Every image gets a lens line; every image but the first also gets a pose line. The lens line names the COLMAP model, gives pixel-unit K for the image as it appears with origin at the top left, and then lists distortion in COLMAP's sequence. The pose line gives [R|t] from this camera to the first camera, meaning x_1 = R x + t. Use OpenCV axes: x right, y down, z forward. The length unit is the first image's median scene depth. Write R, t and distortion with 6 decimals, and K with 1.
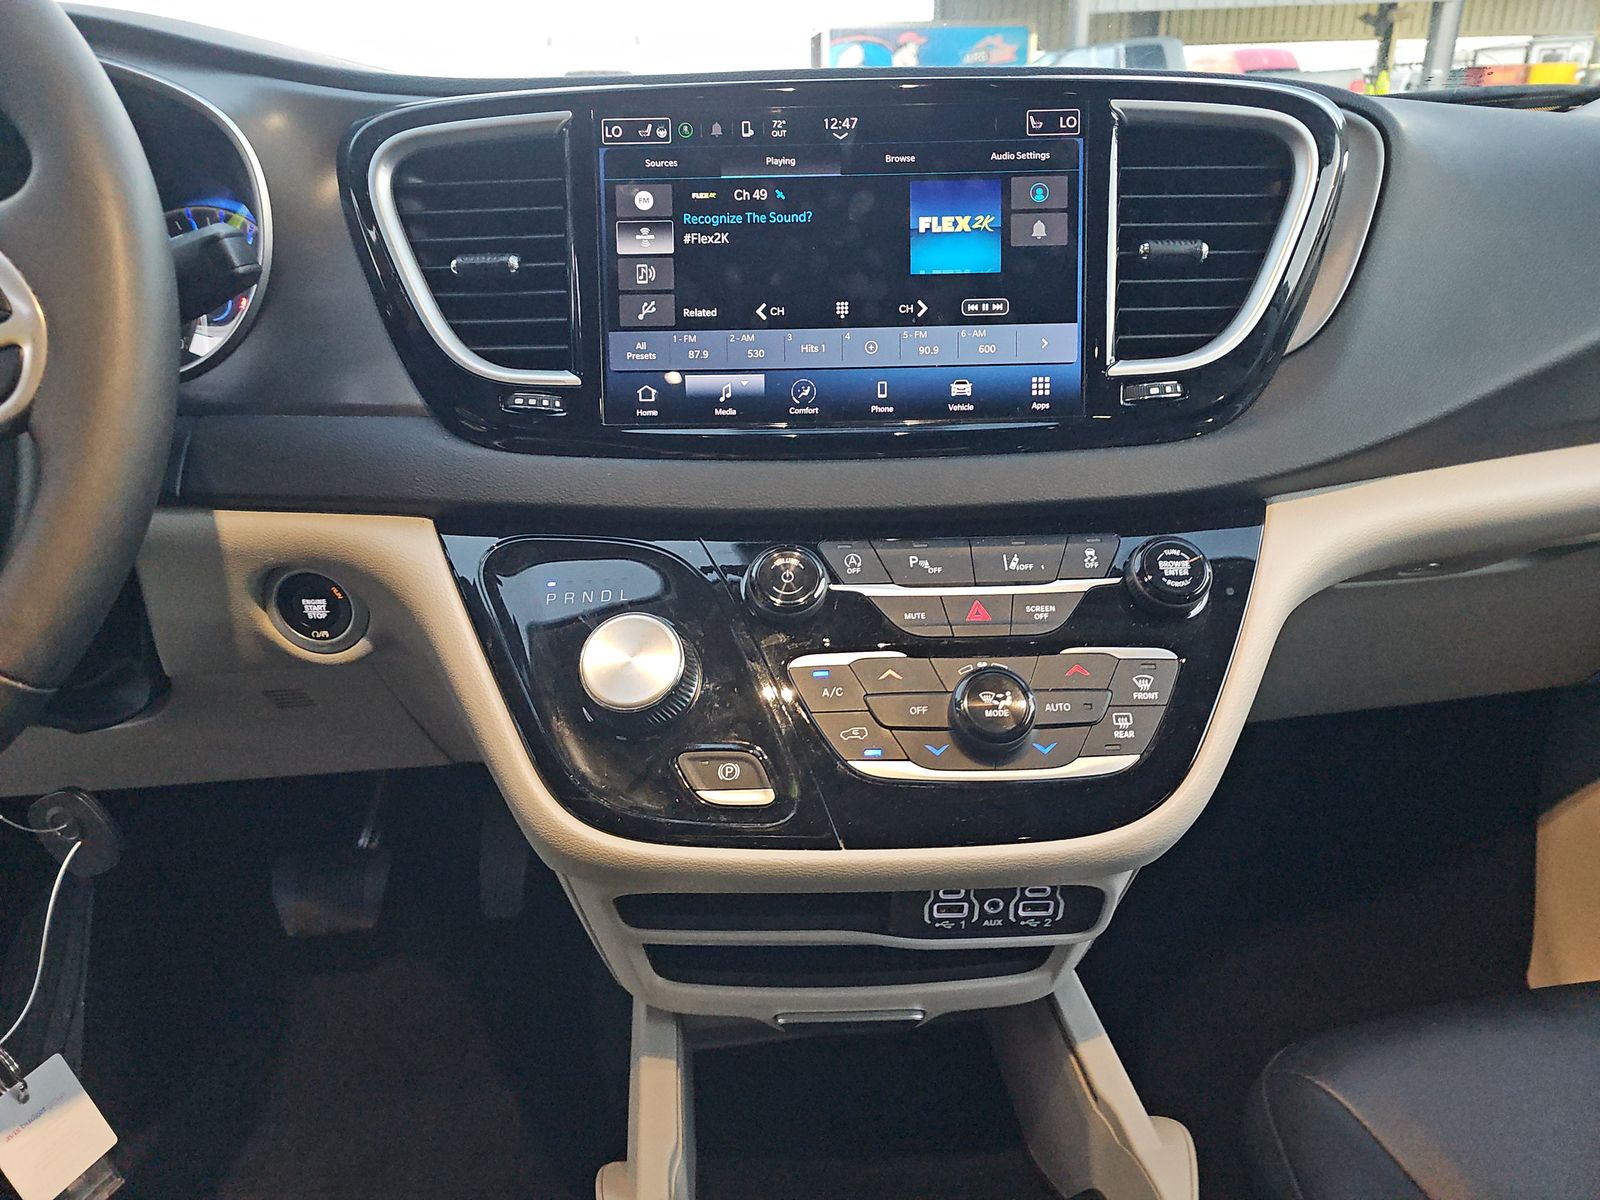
lens RADIAL K [[1041.8, 0, 790.6], [0, 1041.8, 609.5], [0, 0, 1]] dist [0.027617, -0.019189]
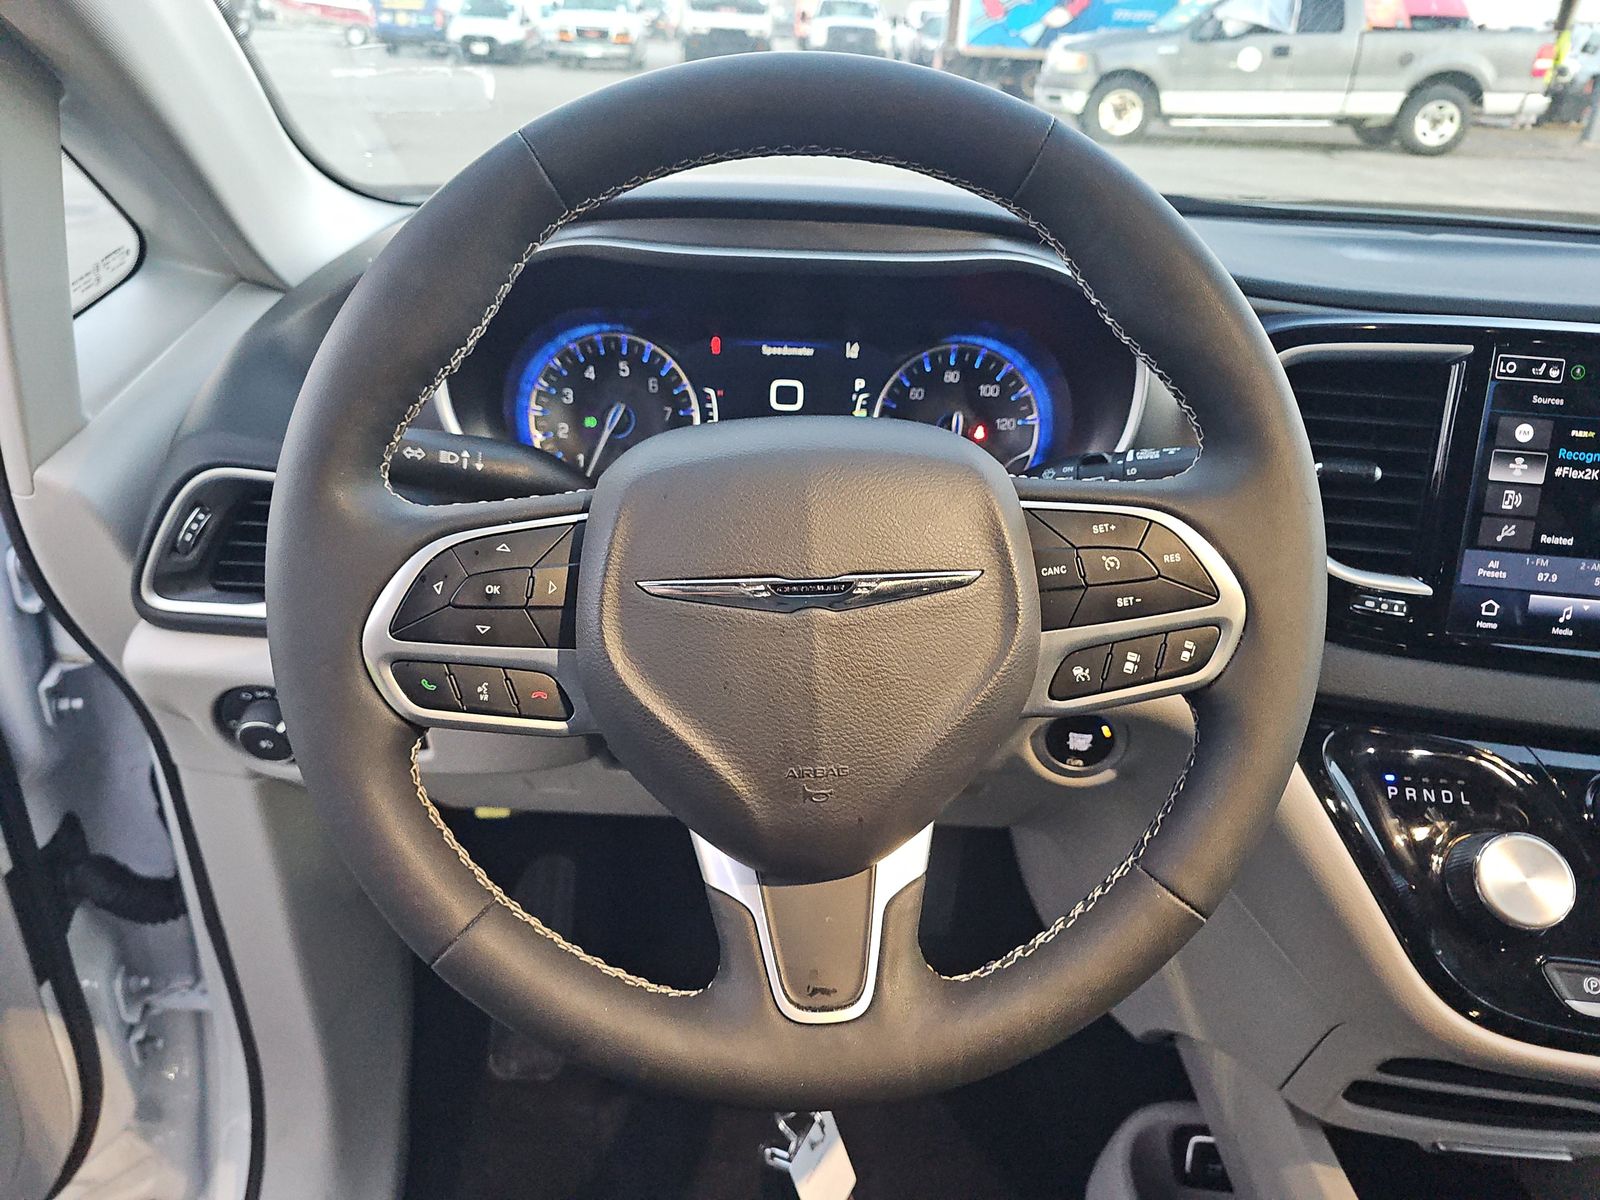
lens RADIAL K [[1041.8, 0, 805.3], [0, 1041.8, 597.5], [0, 0, 1]] dist [0.027617, -0.019189]
pose [[0.994017, 0.100977, -0.041630, -0.806027], [-0.098002, 0.992848, 0.068179, -0.224892], [0.048216, -0.063692, 0.996804, -0.115857]]
